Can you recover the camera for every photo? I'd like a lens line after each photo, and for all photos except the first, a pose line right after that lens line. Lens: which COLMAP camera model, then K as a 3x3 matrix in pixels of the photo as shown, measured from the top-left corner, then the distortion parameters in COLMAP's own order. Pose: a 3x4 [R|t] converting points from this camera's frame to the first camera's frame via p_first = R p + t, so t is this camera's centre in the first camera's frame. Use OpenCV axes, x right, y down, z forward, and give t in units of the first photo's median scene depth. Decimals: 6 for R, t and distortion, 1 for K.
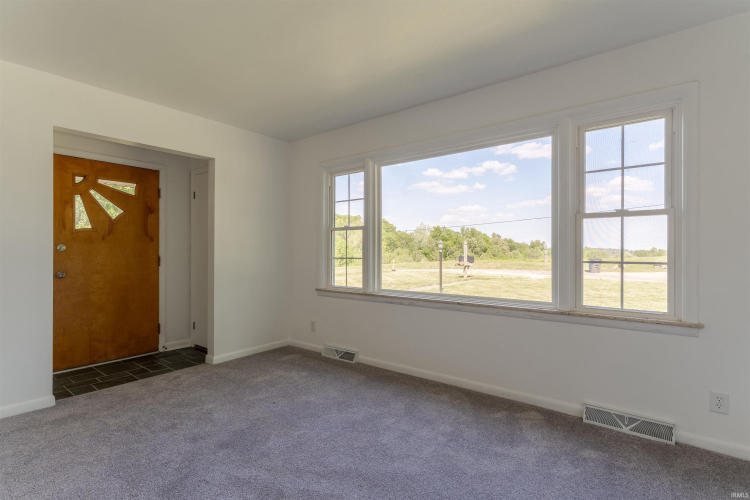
lens RADIAL K [[361.1, 0, 373.1], [0, 361.1, 253.0], [0, 0, 1]] dist [0.008693, -0.000639]
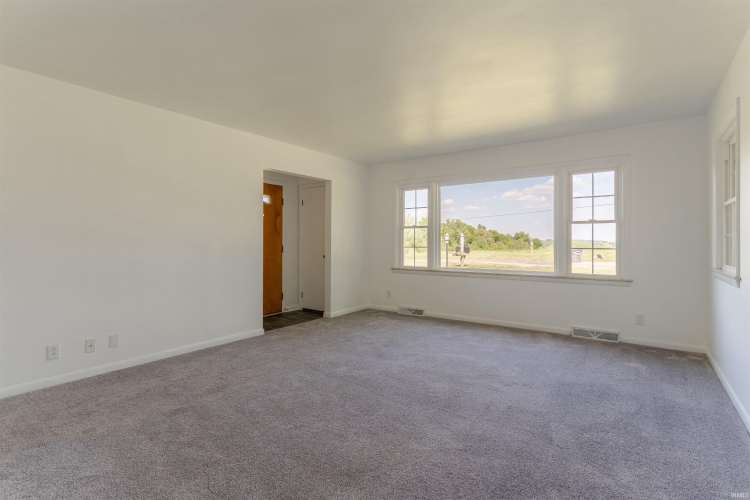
lens RADIAL K [[361.1, 0, 379.5], [0, 361.1, 242.2], [0, 0, 1]] dist [0.008693, -0.000639]
pose [[0.998629, 0.000524, 0.052351, -0.314823], [-0.000213, 0.999982, -0.005945, 0.003554], [-0.052354, 0.005926, 0.998611, -0.501114]]
